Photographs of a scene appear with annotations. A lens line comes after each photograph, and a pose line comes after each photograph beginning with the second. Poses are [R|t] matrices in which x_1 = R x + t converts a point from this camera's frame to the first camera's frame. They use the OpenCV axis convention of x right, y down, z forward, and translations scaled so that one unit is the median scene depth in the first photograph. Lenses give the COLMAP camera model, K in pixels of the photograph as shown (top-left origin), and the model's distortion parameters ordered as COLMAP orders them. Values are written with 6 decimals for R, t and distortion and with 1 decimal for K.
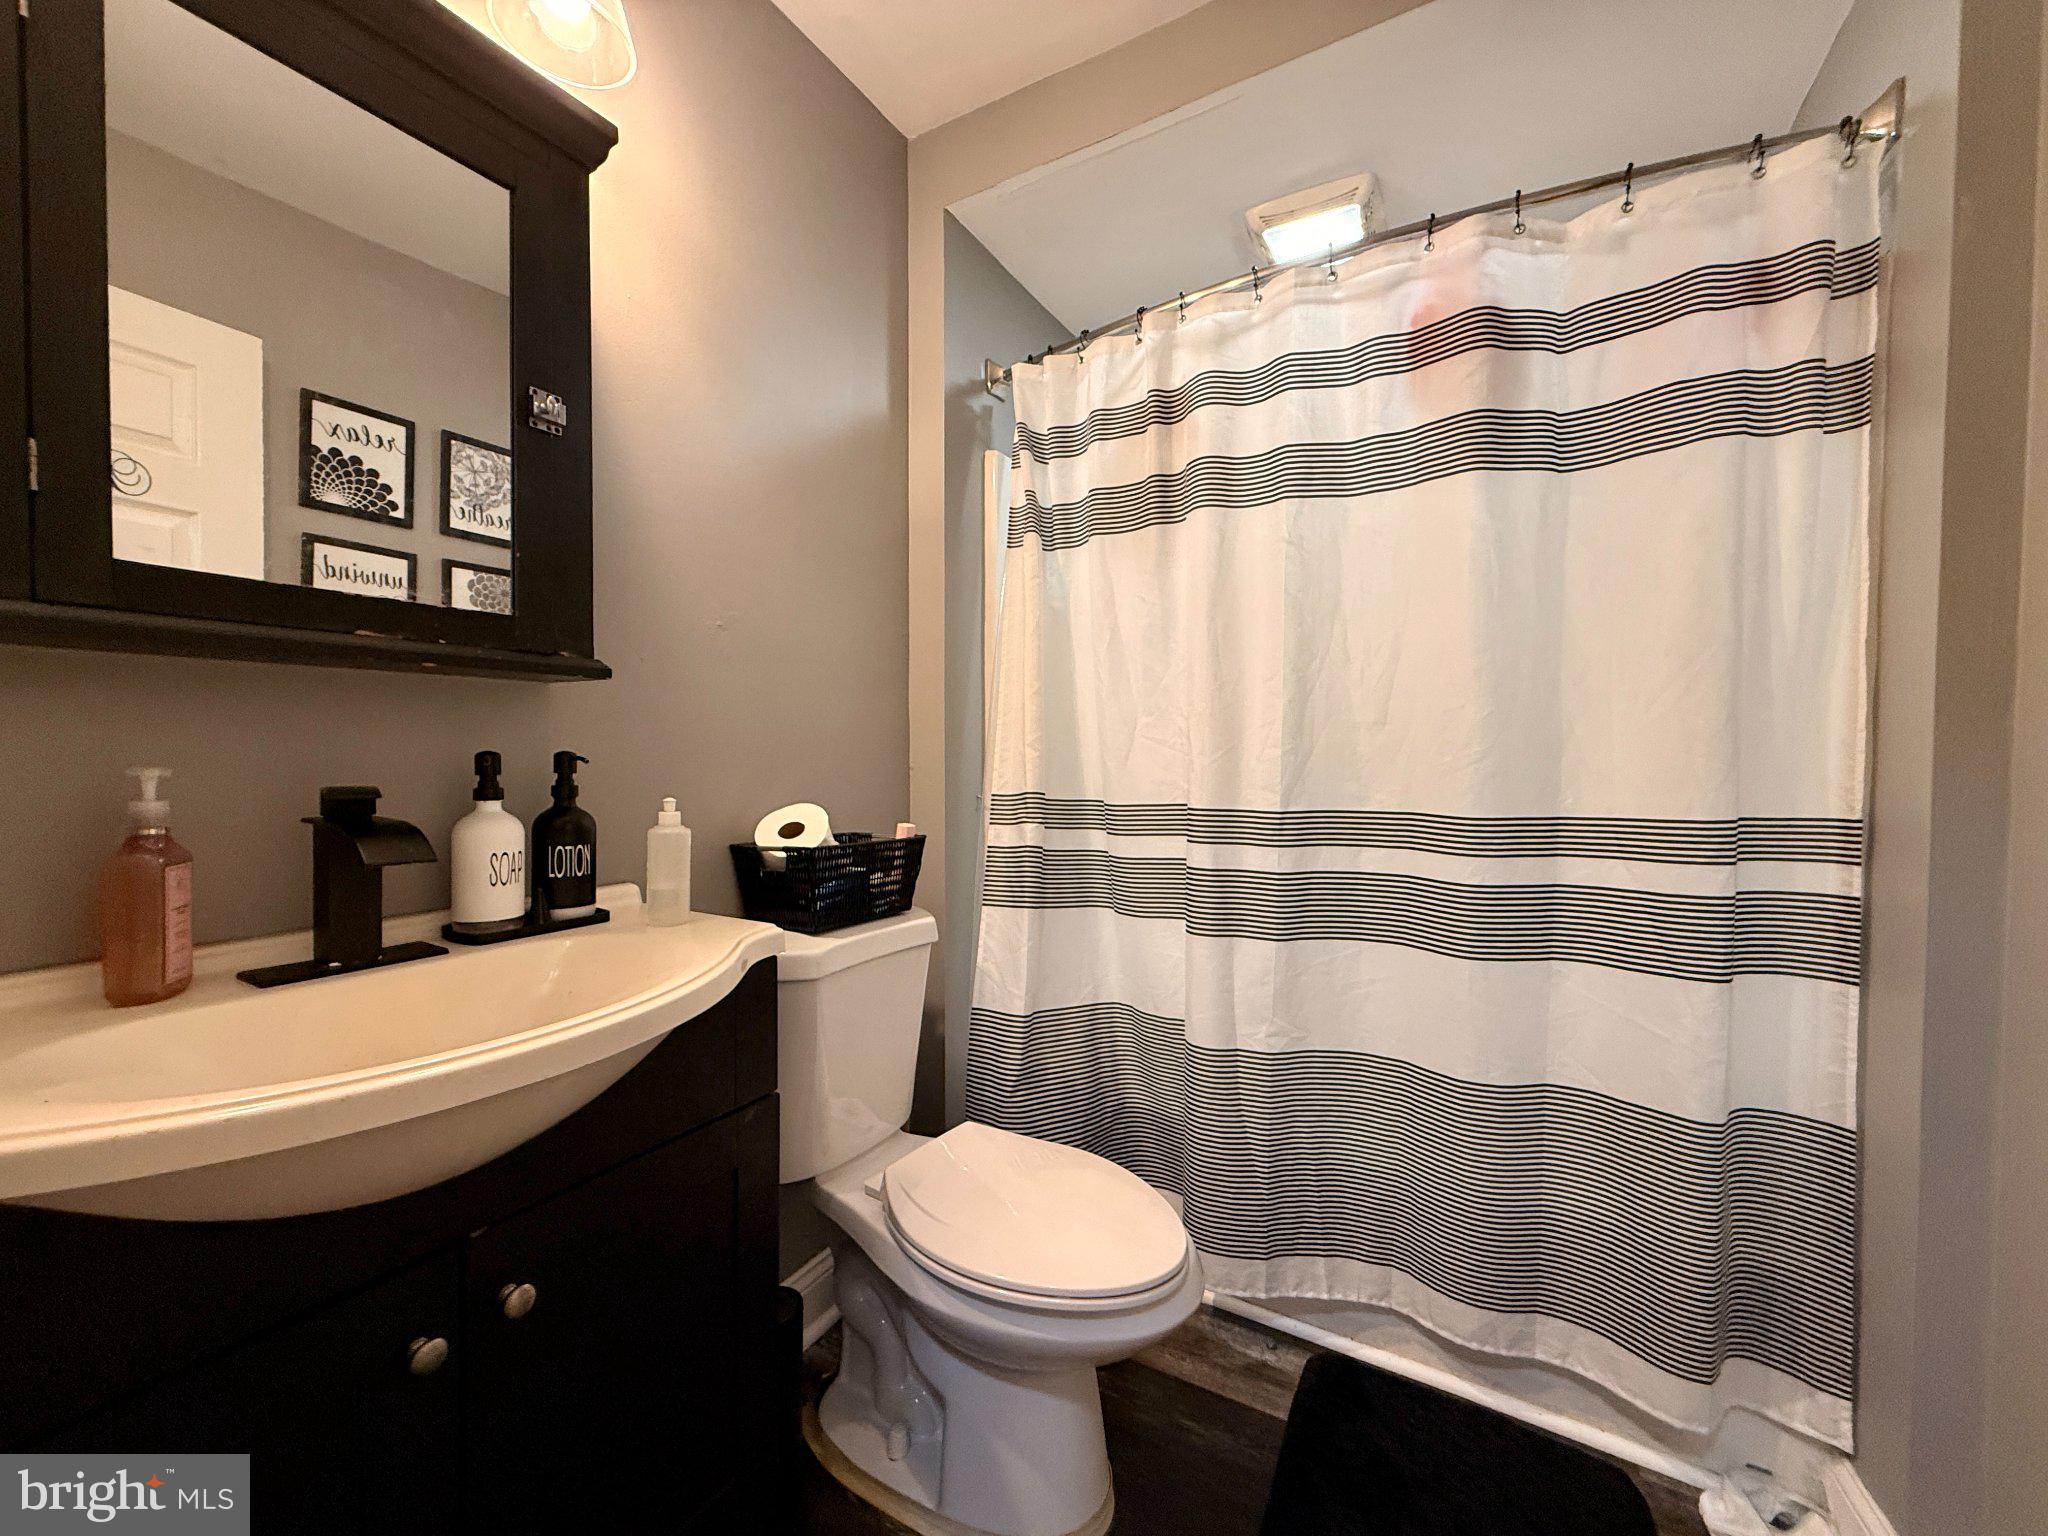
lens RADIAL K [[814.7, 0, 1018.9], [0, 814.7, 770.6], [0, 0, 1]] dist [0.000496, 0.000167]
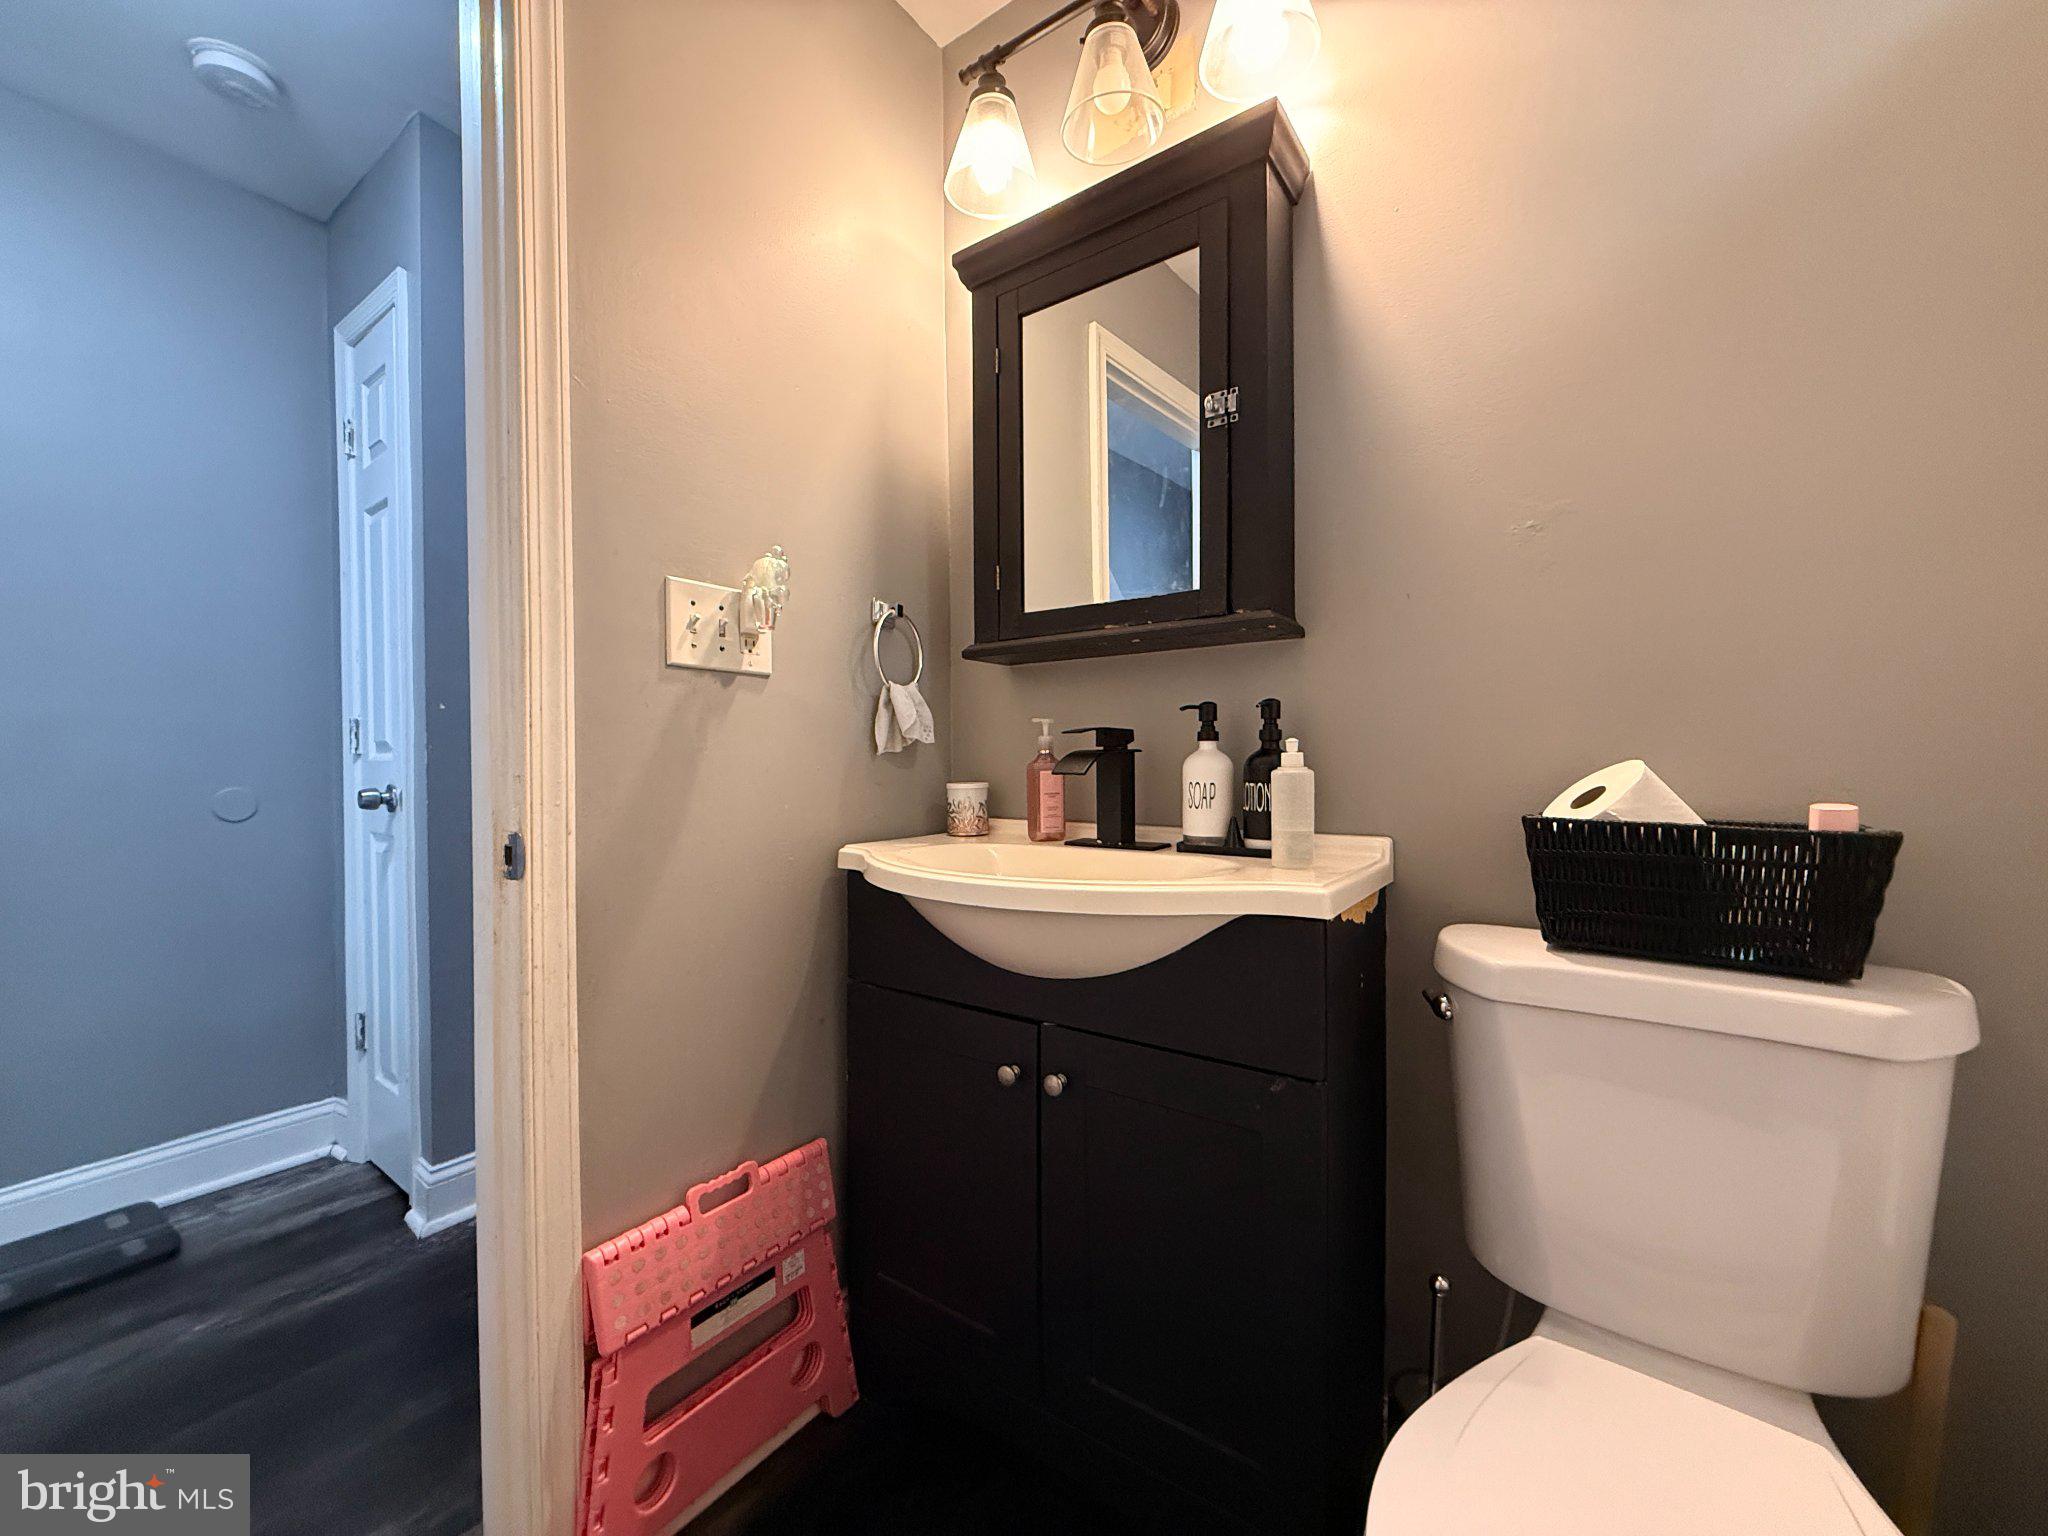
lens RADIAL K [[814.7, 0, 1018.9], [0, 814.7, 770.6], [0, 0, 1]] dist [0.000496, 0.000167]
pose [[-0.046332, 0.013665, -0.998833, 0.613232], [-0.015067, 0.999783, 0.014377, 0.068197], [0.998812, 0.015716, -0.046116, 0.772113]]
